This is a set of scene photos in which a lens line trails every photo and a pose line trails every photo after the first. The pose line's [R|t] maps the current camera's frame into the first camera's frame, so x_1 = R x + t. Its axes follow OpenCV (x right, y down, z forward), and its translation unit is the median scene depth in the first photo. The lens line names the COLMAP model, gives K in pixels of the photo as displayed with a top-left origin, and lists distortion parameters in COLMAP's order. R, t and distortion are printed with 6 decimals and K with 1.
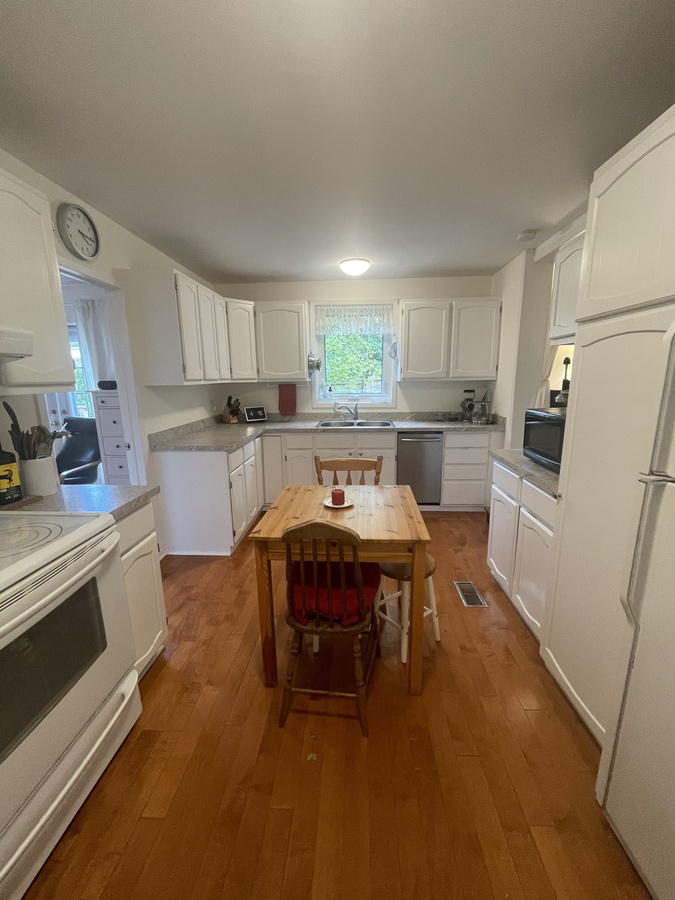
lens RADIAL K [[364.4, 0, 336.5], [0, 364.4, 450.3], [0, 0, 1]] dist [-0.003219, -0.000330]
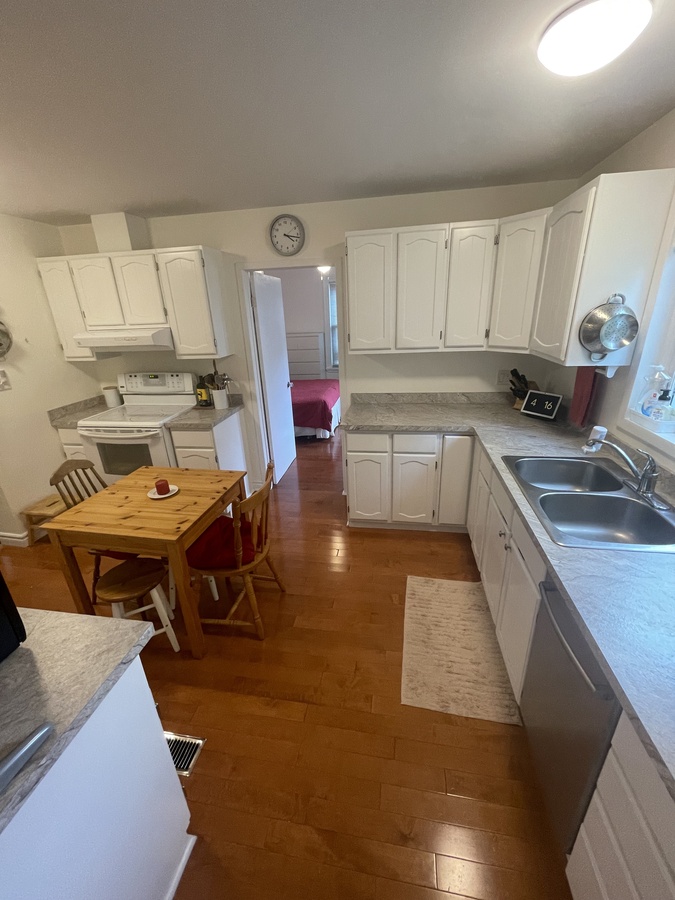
lens RADIAL K [[364.4, 0, 336.2], [0, 364.4, 449.6], [0, 0, 1]] dist [-0.003219, -0.000330]
pose [[-0.117941, 0.375482, -0.919295, 0.790863], [-0.153275, 0.907778, 0.390443, -0.419077], [0.981120, 0.186954, -0.049512, 1.354677]]
